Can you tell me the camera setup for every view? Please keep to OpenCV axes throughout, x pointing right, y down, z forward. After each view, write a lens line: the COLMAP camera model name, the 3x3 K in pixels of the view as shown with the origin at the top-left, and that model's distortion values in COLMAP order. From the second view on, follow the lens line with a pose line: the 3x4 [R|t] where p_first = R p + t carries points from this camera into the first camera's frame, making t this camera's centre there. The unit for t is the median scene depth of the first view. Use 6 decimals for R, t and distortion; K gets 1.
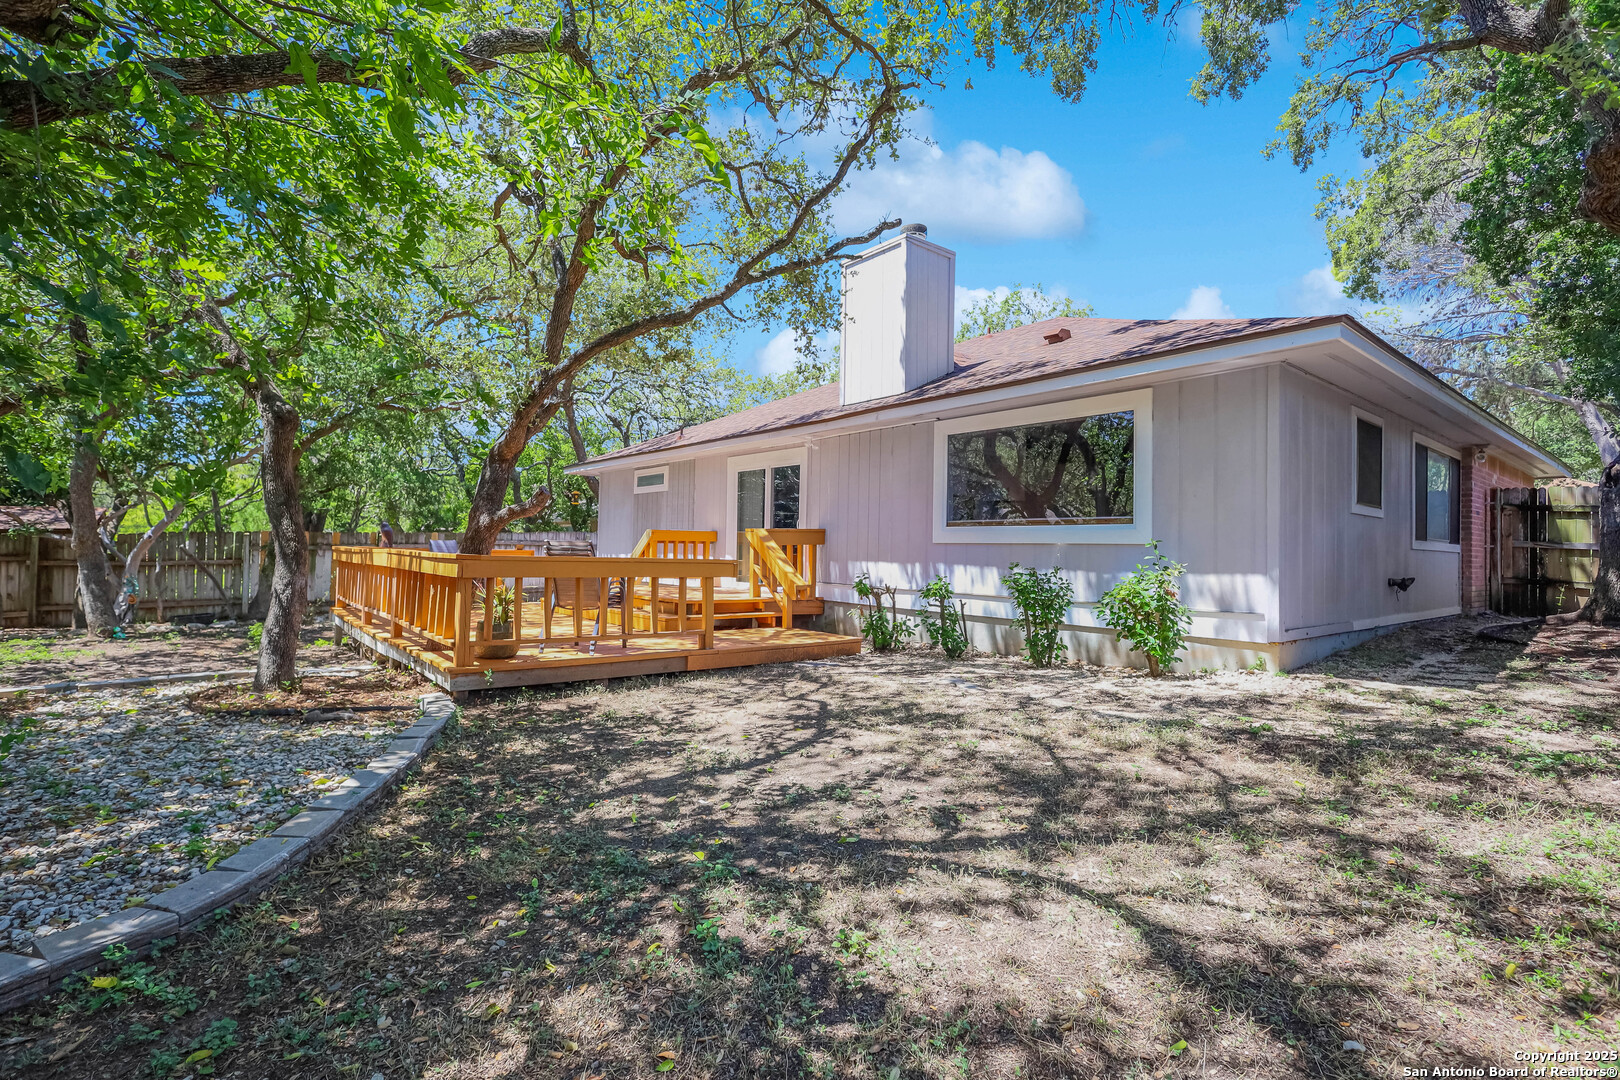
lens RADIAL K [[761.4, 0, 813.0], [0, 761.4, 539.3], [0, 0, 1]] dist [0.000794, 0.000450]
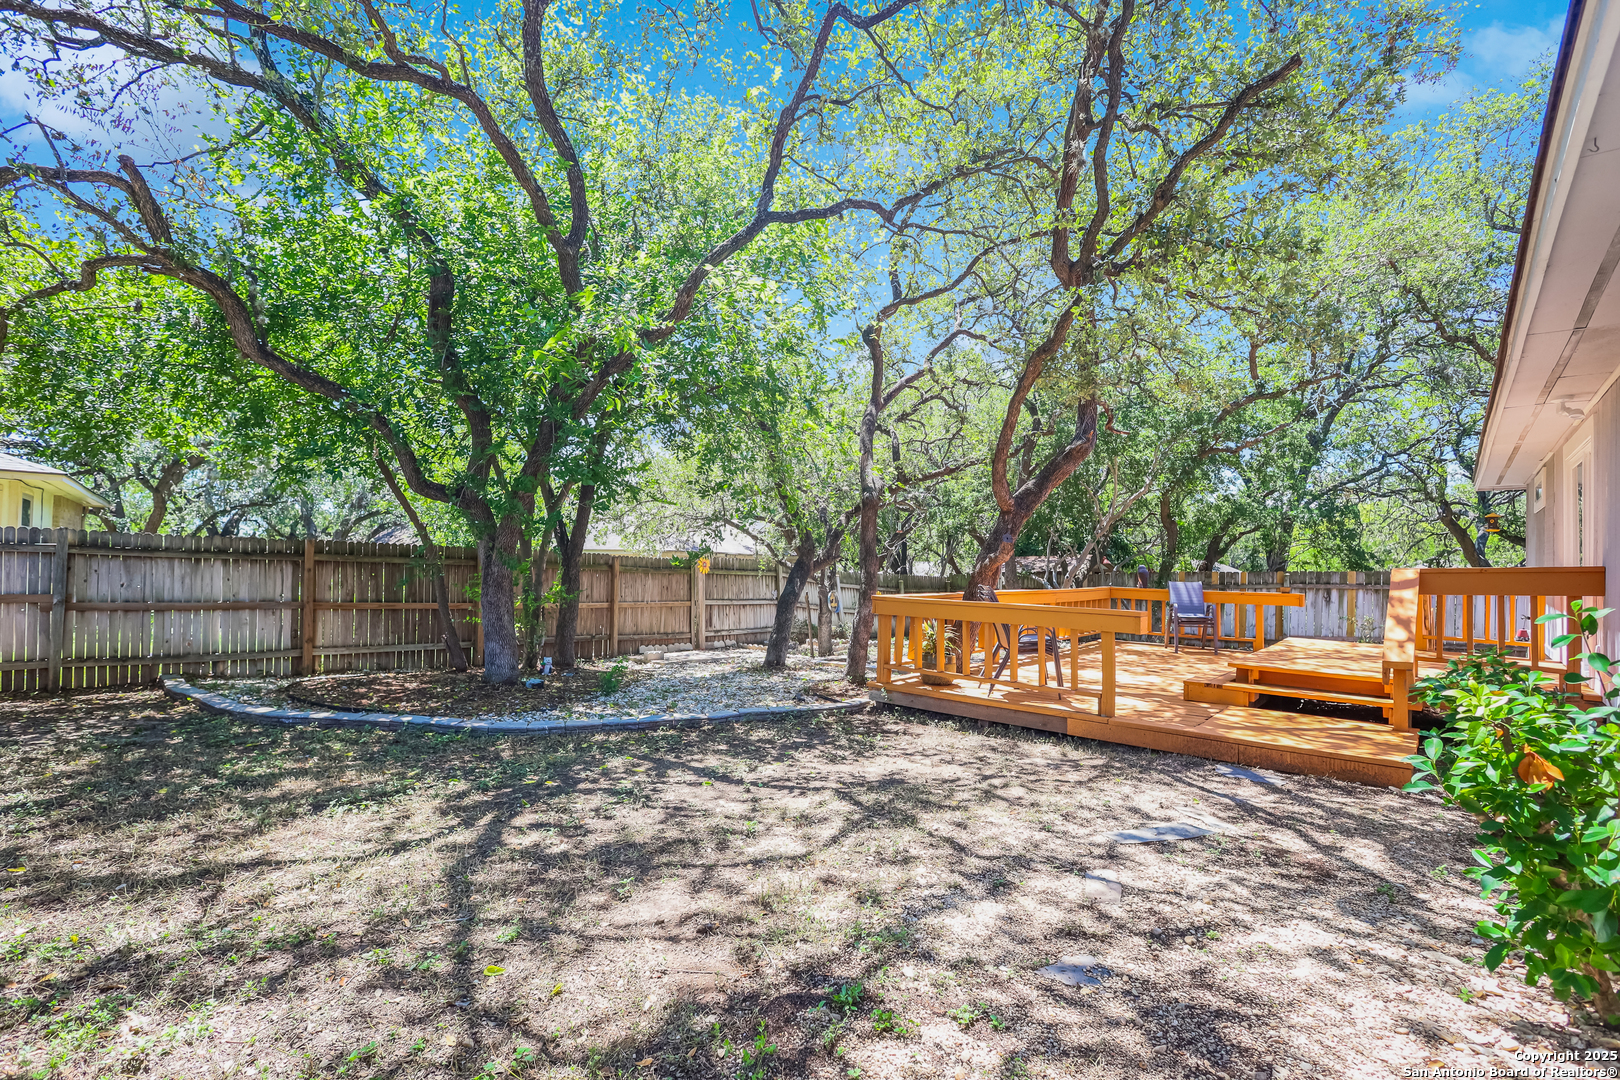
lens RADIAL K [[761.4, 0, 811.6], [0, 761.4, 548.9], [0, 0, 1]] dist [0.000794, 0.000450]
pose [[0.152727, -0.033590, -0.987697, 1.317276], [0.003908, 0.999435, -0.033385, -0.028603], [0.988261, 0.001239, 0.152772, 1.114661]]
